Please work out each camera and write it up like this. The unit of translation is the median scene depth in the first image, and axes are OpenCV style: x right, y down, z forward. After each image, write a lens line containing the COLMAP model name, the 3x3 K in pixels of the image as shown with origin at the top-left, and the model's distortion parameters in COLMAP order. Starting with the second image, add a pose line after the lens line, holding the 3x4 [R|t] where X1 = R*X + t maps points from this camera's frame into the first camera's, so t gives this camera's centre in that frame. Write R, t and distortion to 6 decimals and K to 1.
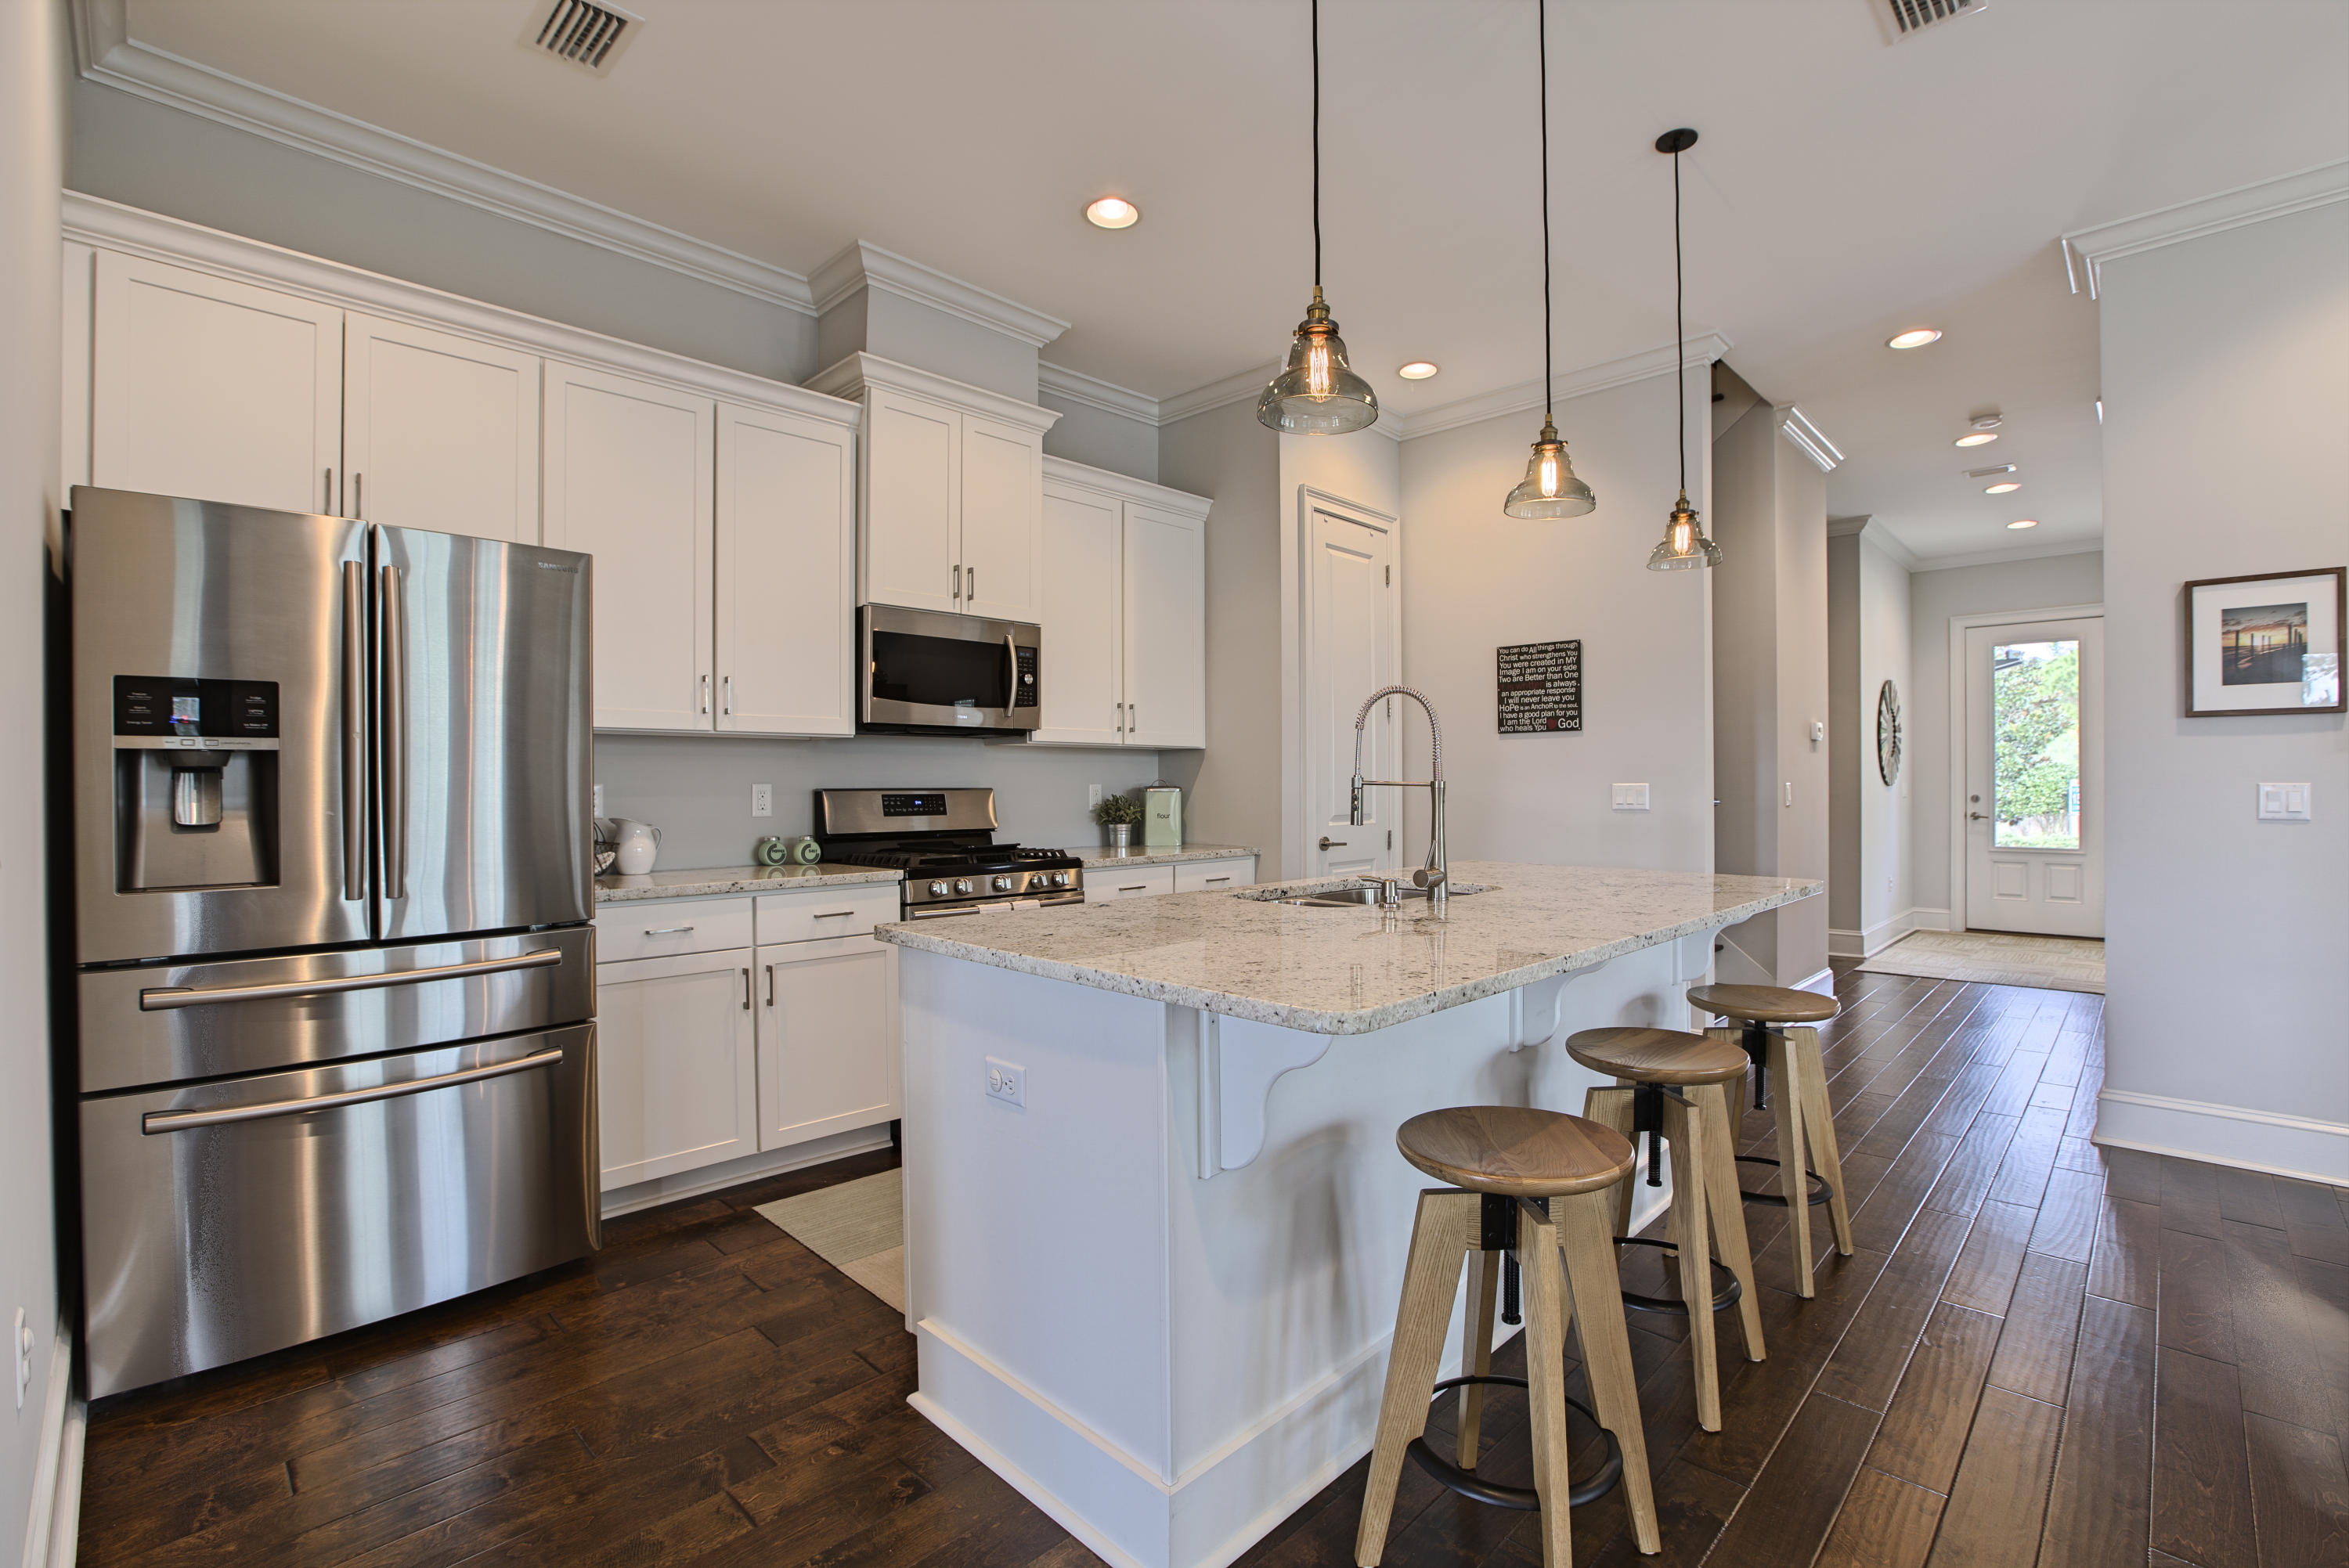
lens RADIAL K [[1043.9, 0, 1198.5], [0, 1043.9, 778.3], [0, 0, 1]] dist [-0.028979, 0.001514]
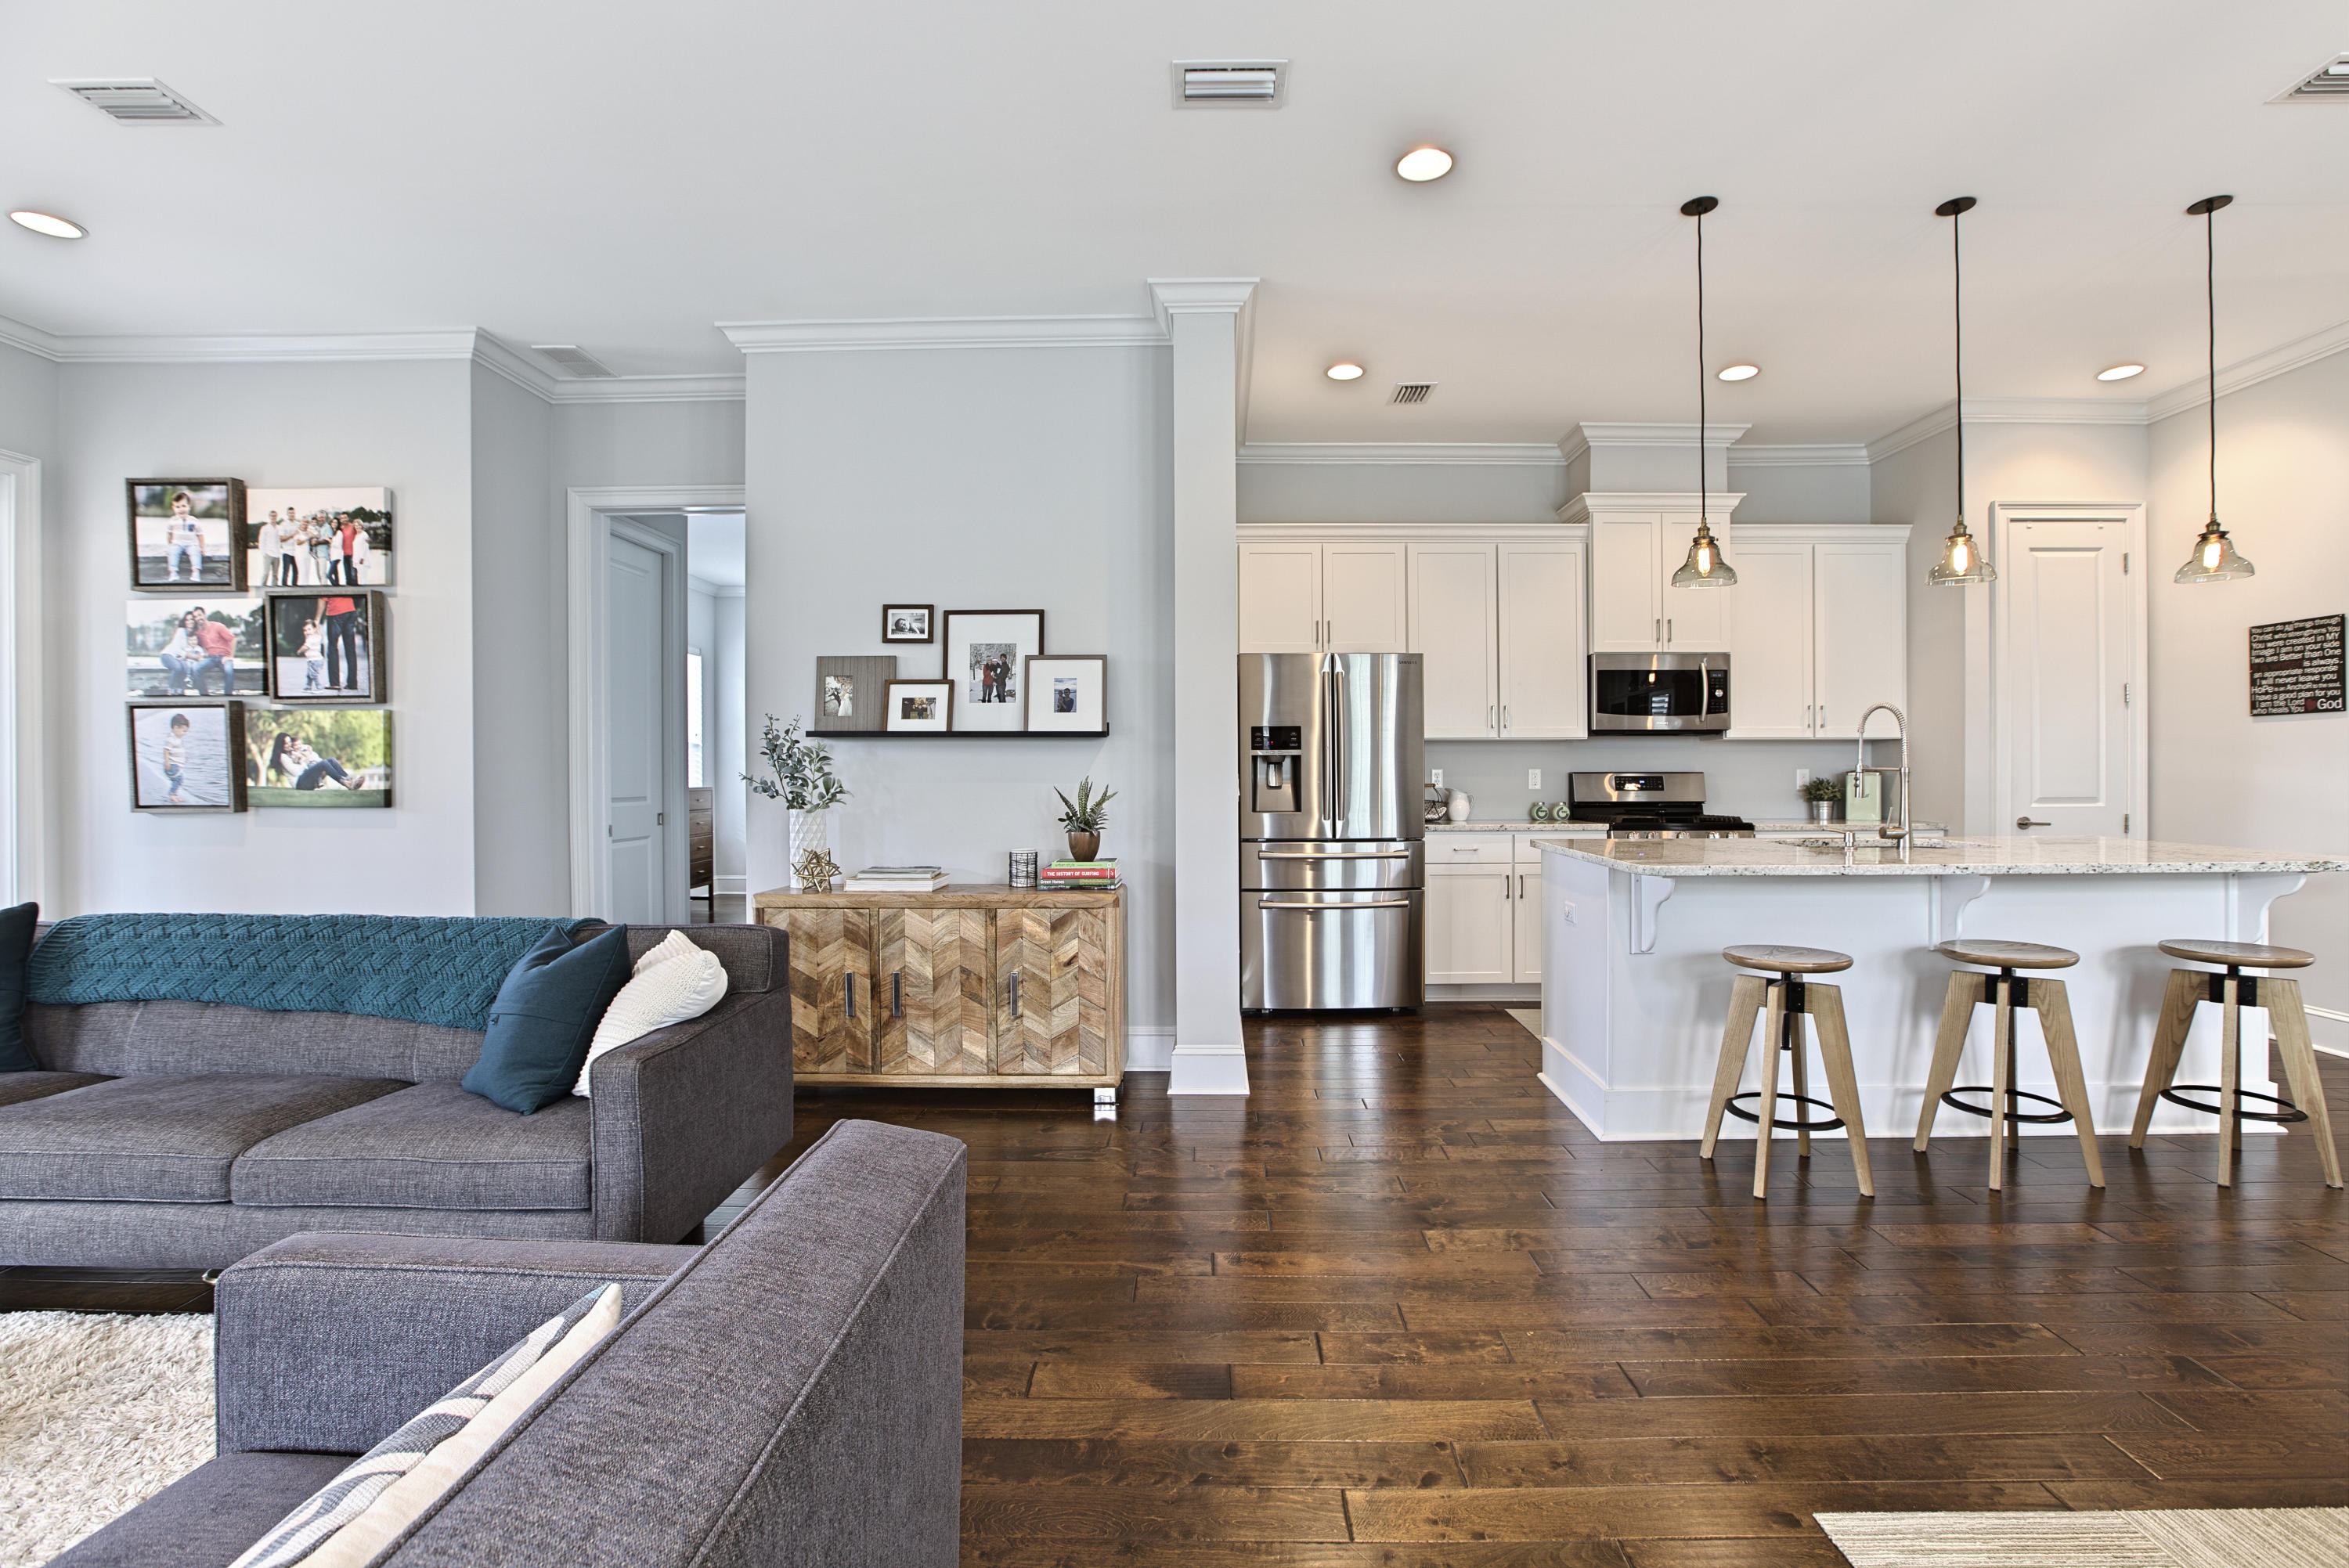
lens RADIAL K [[1043.9, 0, 1186.3], [0, 1043.9, 761.1], [0, 0, 1]] dist [-0.028979, 0.001514]
pose [[0.661767, -0.006897, -0.749678, 0.593204], [0.004654, 0.999976, -0.005092, -0.002068], [0.749695, -0.000119, 0.661783, -0.645072]]
